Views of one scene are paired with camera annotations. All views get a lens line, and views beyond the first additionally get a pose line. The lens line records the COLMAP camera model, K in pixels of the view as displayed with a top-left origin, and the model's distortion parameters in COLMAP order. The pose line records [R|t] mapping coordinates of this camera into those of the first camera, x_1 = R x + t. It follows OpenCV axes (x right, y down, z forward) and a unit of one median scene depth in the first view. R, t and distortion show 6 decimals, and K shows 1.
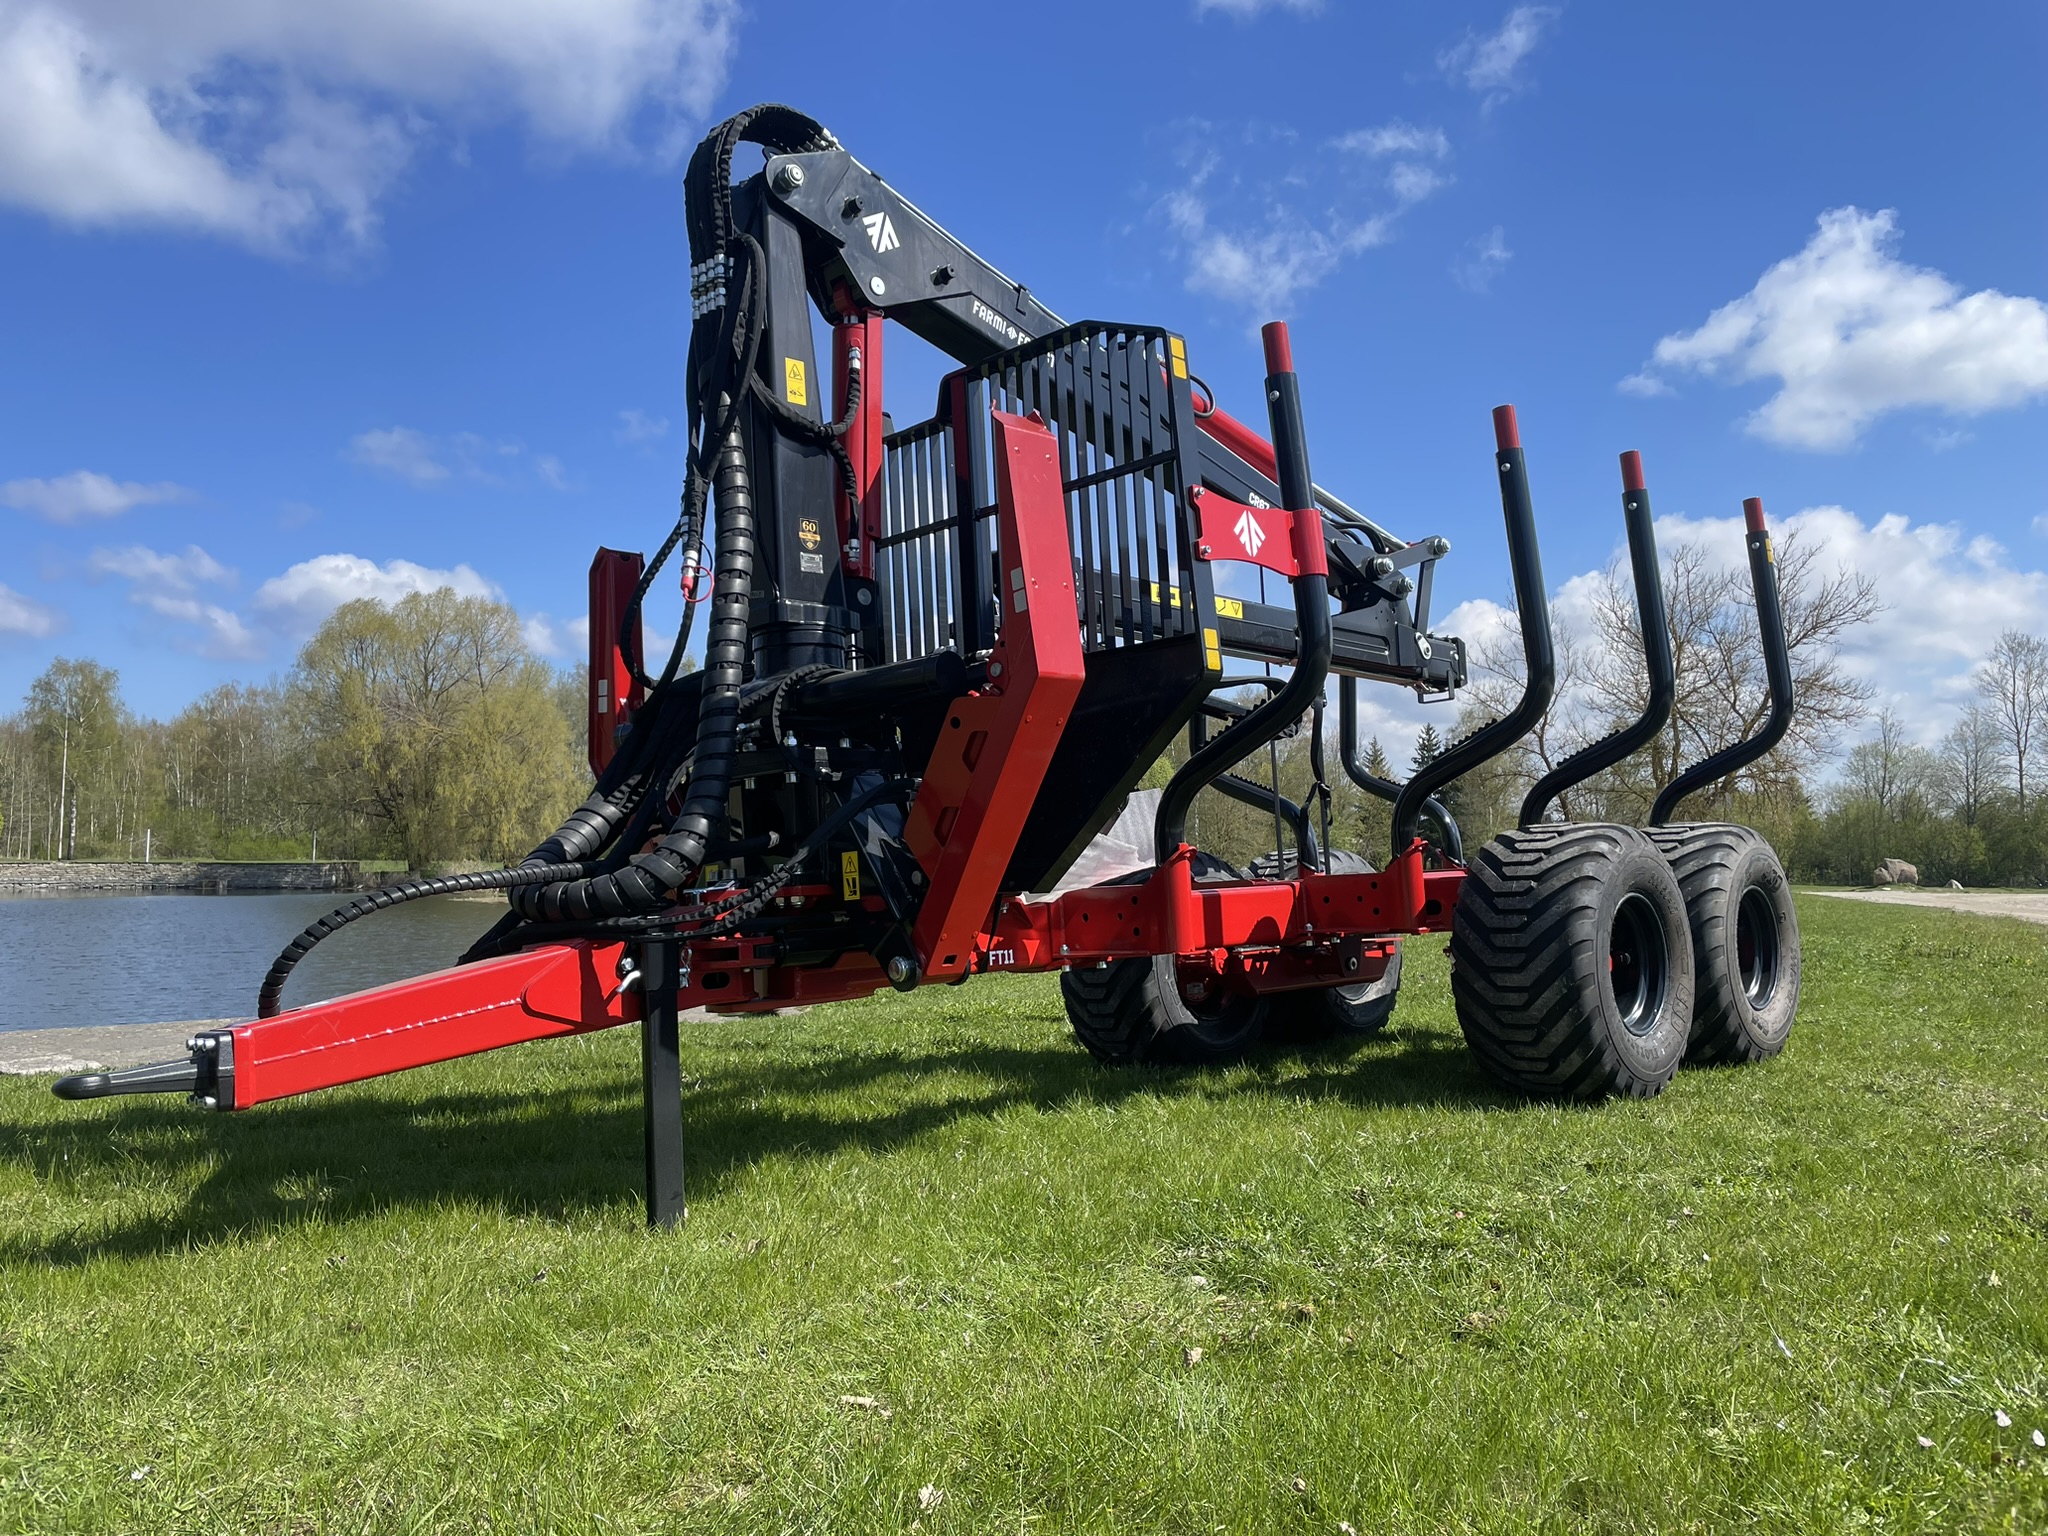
lens RADIAL K [[1547.0, 0, 1032.6], [0, 1547.0, 768.0], [0, 0, 1]] dist [0.112981, -0.147778]
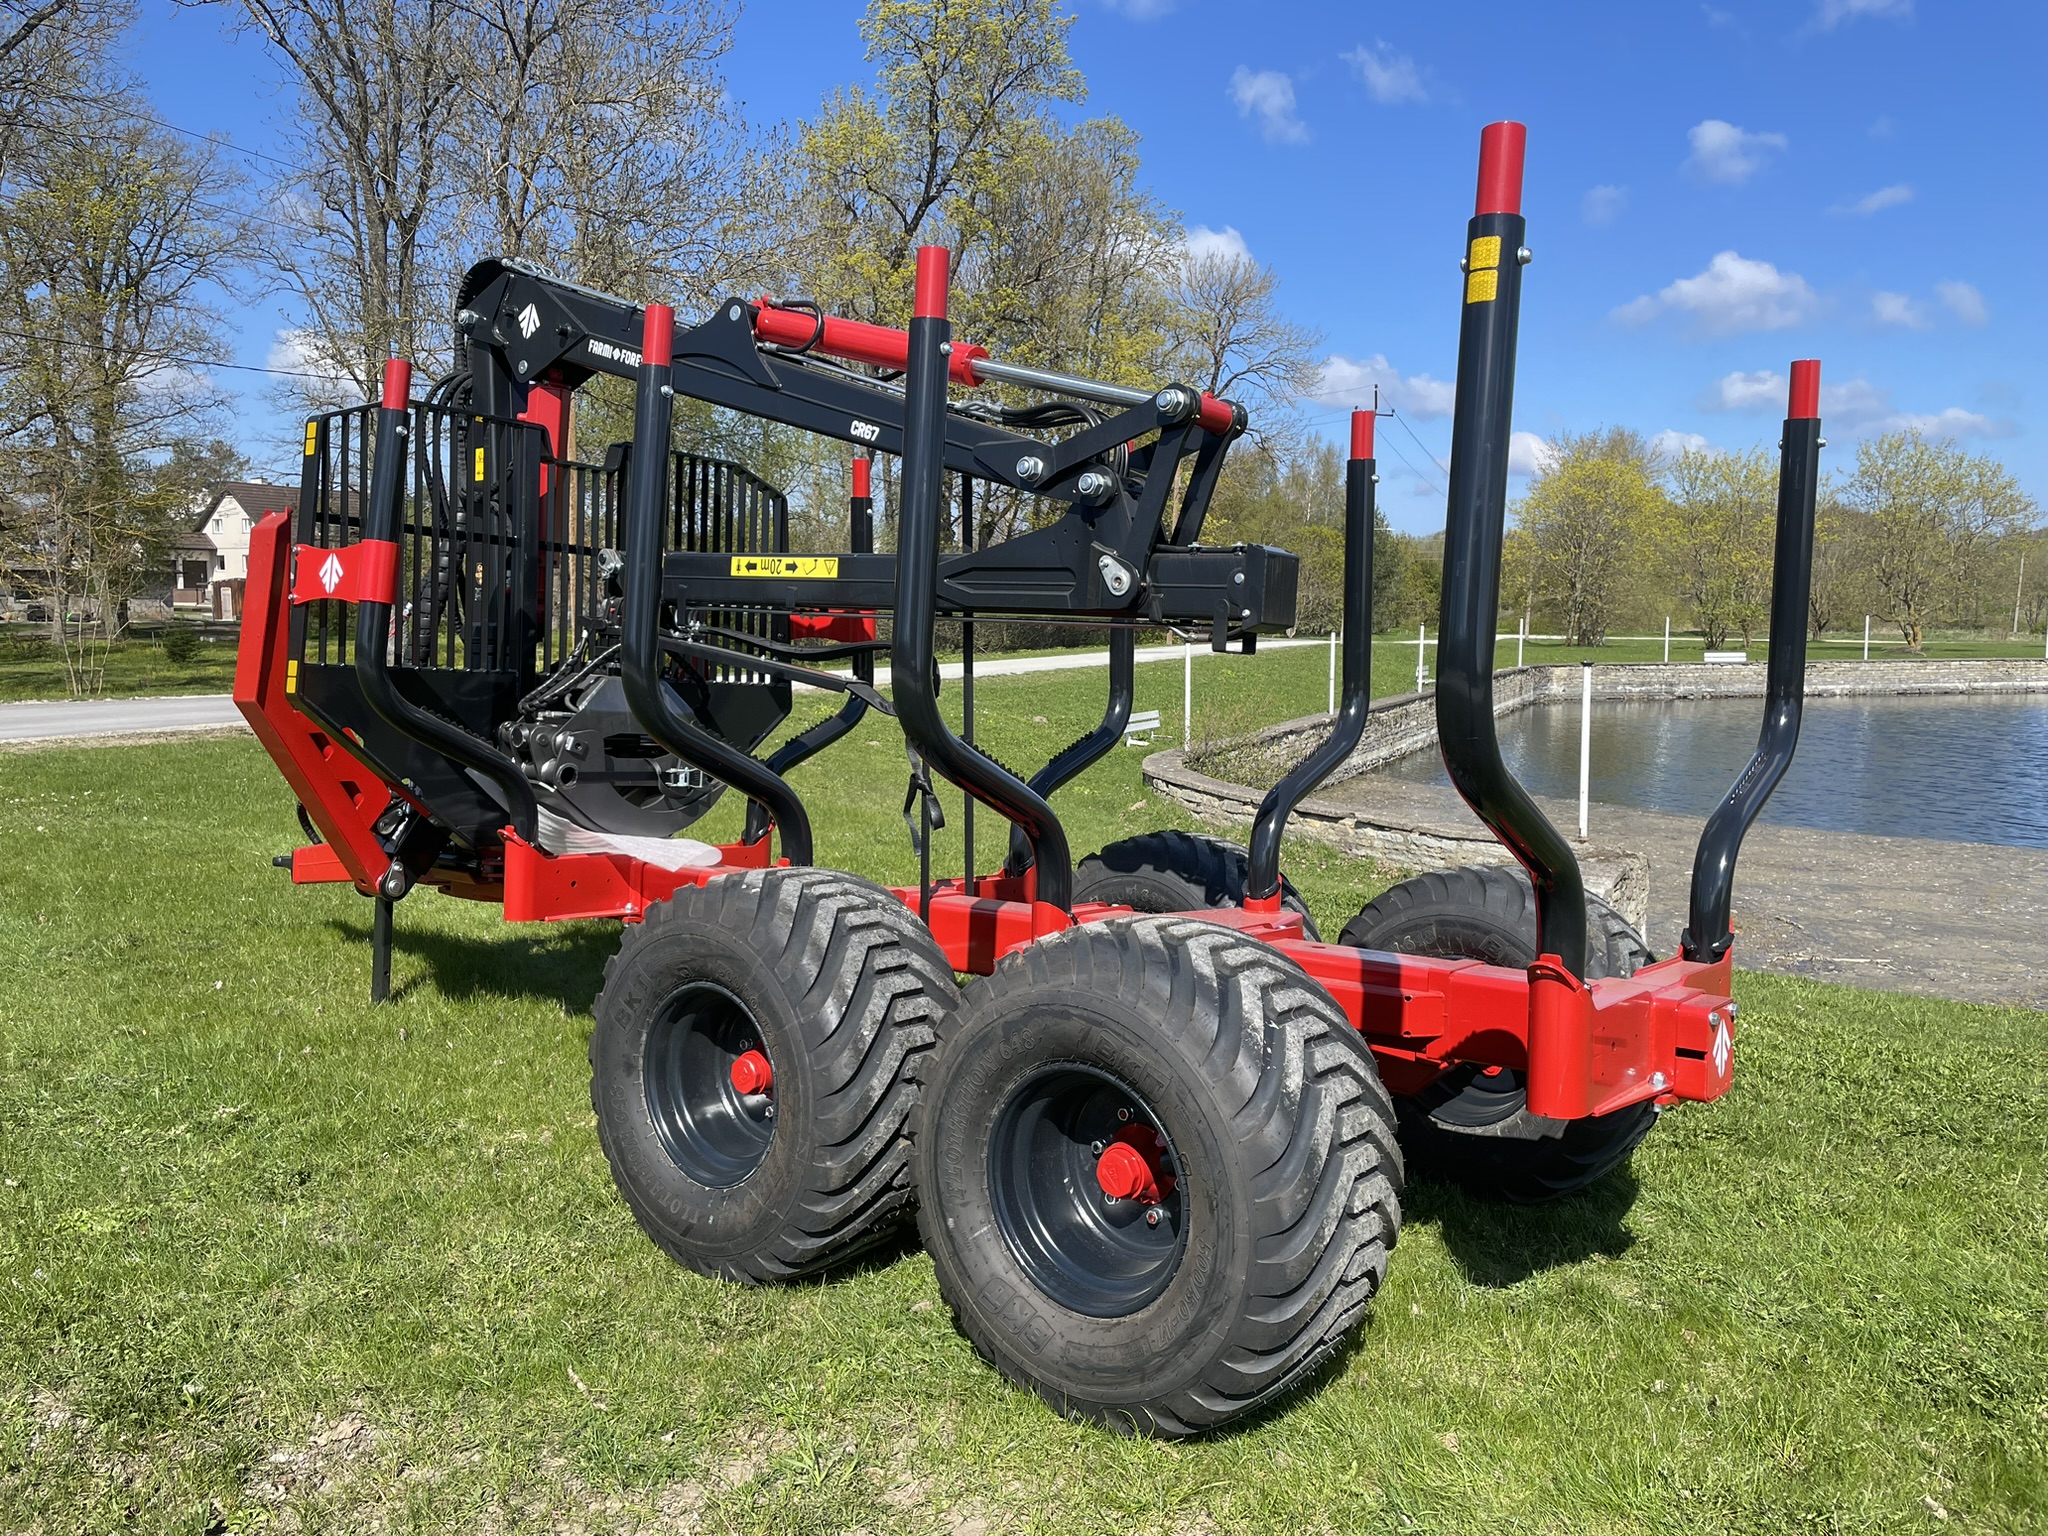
lens RADIAL K [[1552.5, 0, 1027.7], [0, 1552.5, 754.2], [0, 0, 1]] dist [0.109792, -0.153411]
pose [[0.098855, 0.090492, -0.990979, 1.010176], [0.043495, 0.994512, 0.095153, -0.076425], [0.994151, -0.052509, 0.094377, 1.020517]]
